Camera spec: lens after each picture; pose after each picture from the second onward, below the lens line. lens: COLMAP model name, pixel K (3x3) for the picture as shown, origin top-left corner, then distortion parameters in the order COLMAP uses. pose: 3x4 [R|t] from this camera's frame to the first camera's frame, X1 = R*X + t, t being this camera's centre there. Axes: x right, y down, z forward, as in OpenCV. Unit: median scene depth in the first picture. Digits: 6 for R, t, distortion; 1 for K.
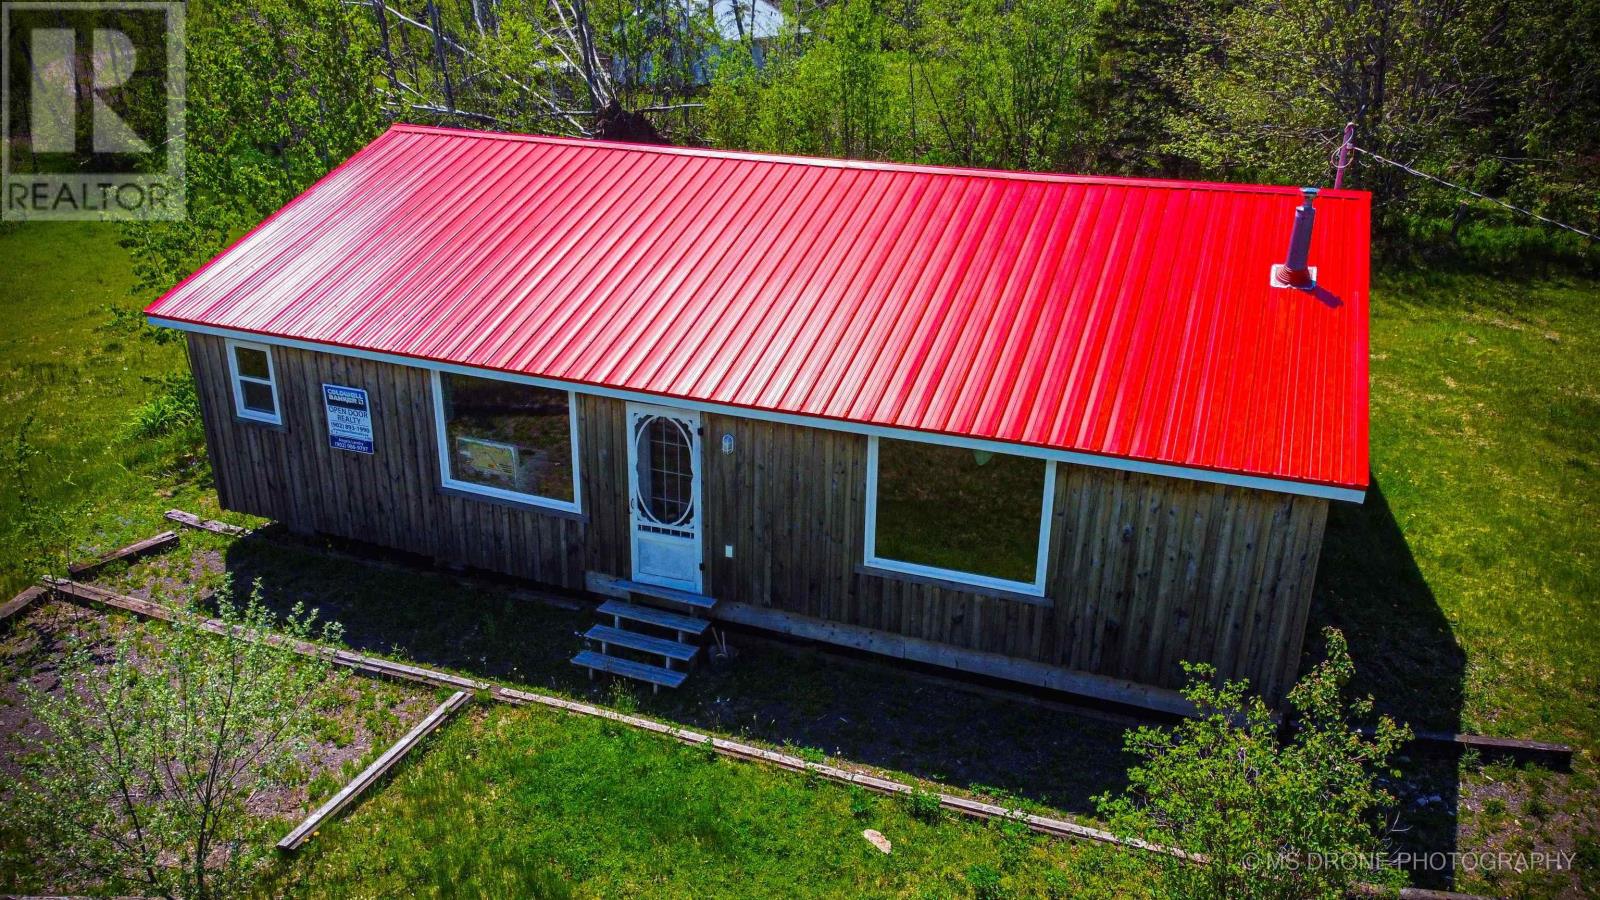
lens RADIAL K [[1208.0, 0, 800.0], [0, 1208.0, 450.0], [0, 0, 1]] dist [0.003441, -0.007985]
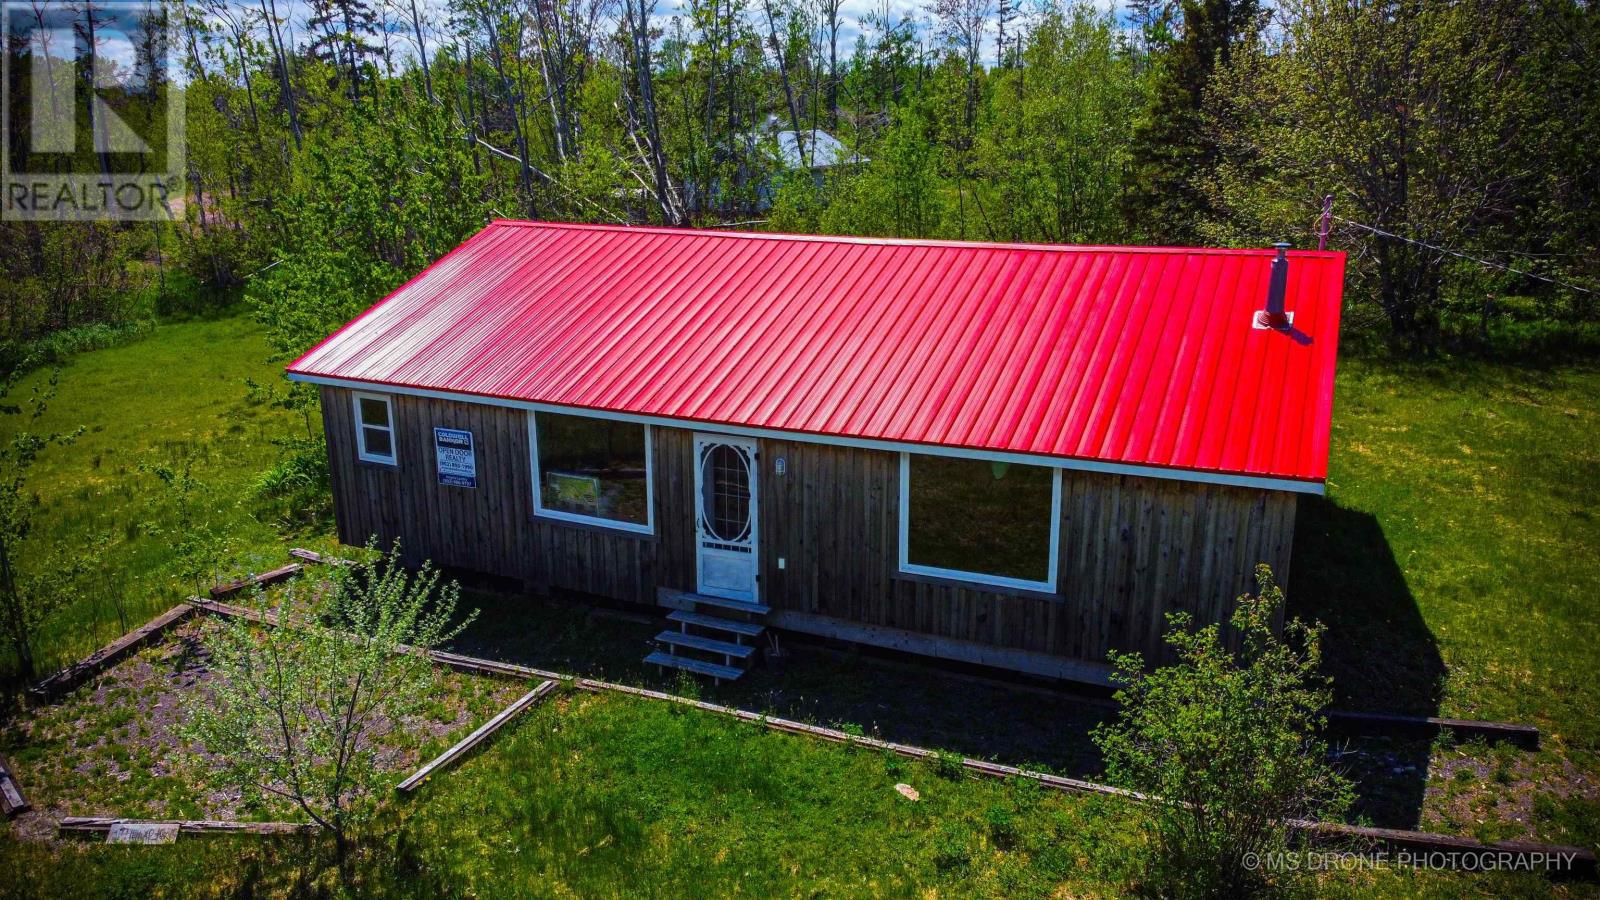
lens RADIAL K [[1208.0, 0, 800.0], [0, 1208.0, 450.0], [0, 0, 1]] dist [0.003441, -0.007985]
pose [[0.998521, -0.004797, -0.054147, 0.020478], [-0.000942, 0.994423, -0.105460, 0.095453], [0.054351, 0.105355, 0.992948, -0.142258]]
